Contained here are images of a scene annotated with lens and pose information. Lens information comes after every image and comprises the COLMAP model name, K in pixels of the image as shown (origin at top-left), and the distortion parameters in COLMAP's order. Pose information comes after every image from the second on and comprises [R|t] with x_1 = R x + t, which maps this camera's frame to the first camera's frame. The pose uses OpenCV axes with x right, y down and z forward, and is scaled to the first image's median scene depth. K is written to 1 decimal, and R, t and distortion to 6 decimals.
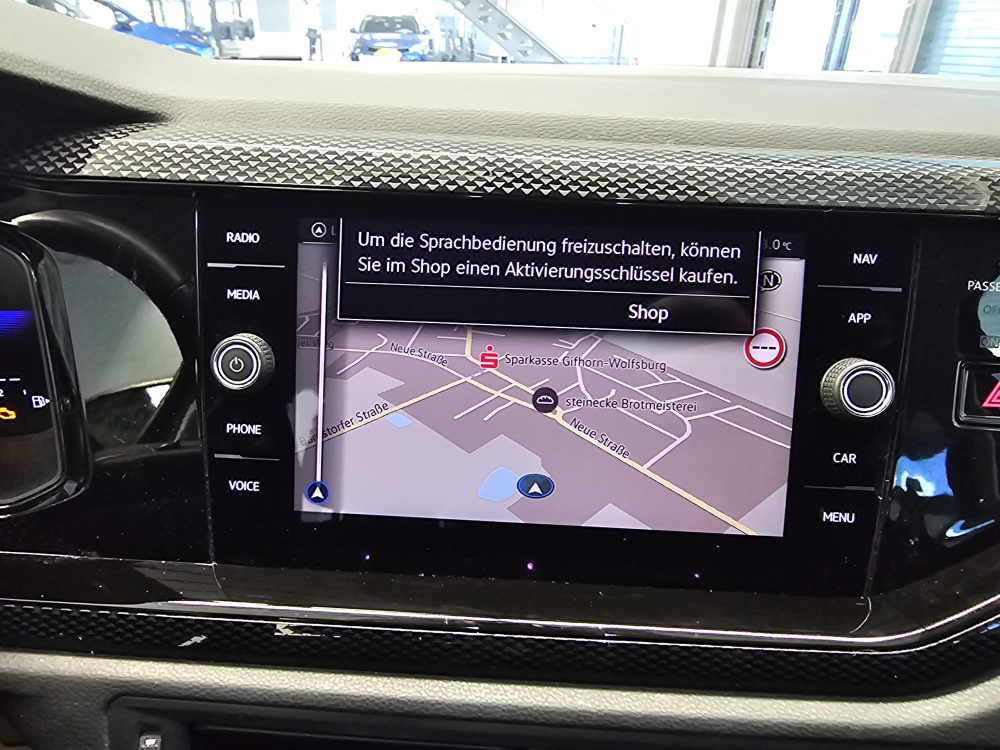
lens RADIAL K [[685.8, 0, 444.9], [0, 685.8, 386.0], [0, 0, 1]] dist [0.002121, 0.000623]
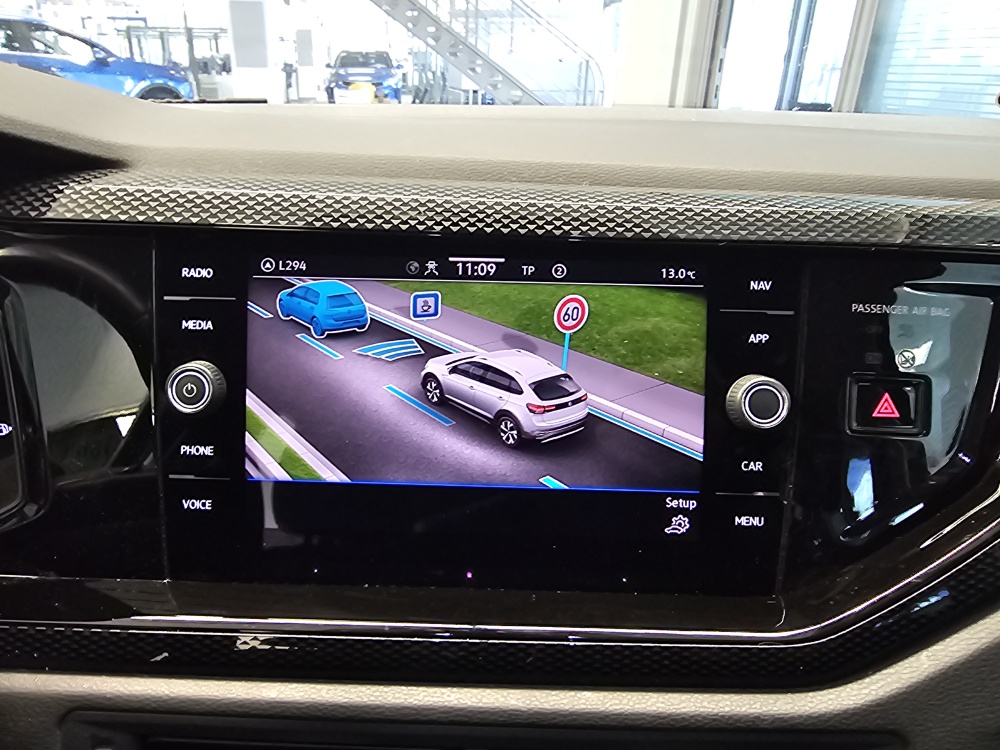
lens RADIAL K [[685.7, 0, 443.8], [0, 685.7, 365.0], [0, 0, 1]] dist [0.003356, -0.000927]
pose [[0.999413, -0.015580, 0.030503, 0.062798], [0.017544, 0.997717, -0.065218, 0.006781], [-0.029417, 0.065715, 0.997405, -0.086705]]
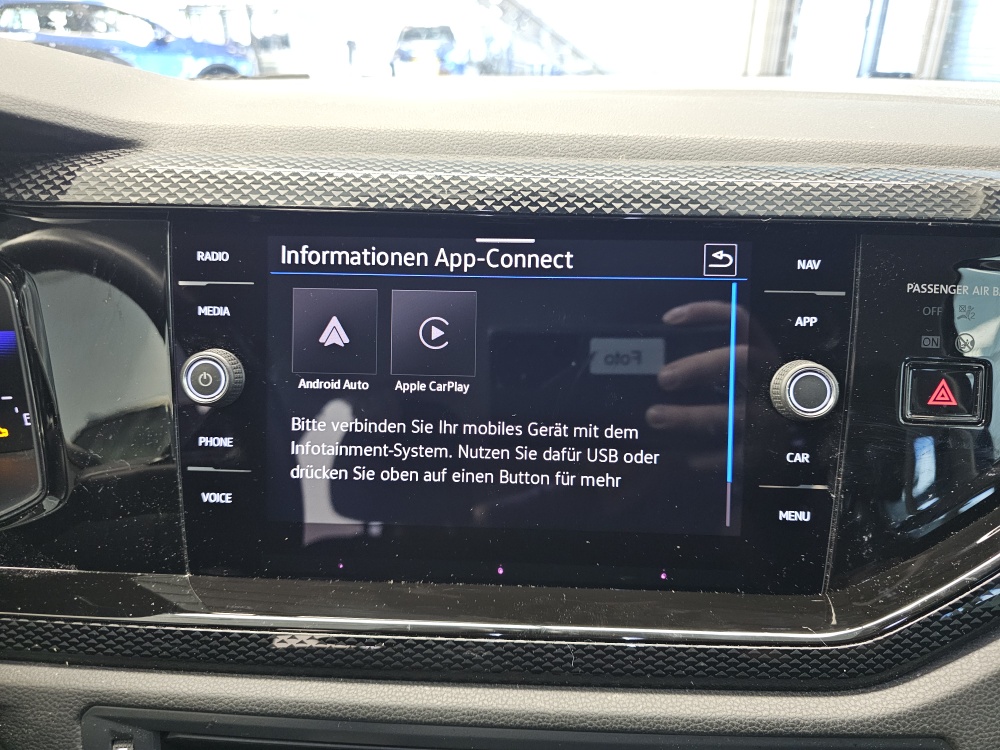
lens RADIAL K [[697.2, 0, 490.2], [0, 697.2, 367.4], [0, 0, 1]] dist [0.008184, -0.029757]
pose [[0.999776, -0.021149, -0.000262, 0.127011], [0.021126, 0.999135, -0.035819, -0.002497], [0.001019, 0.035805, 0.999358, -0.049248]]
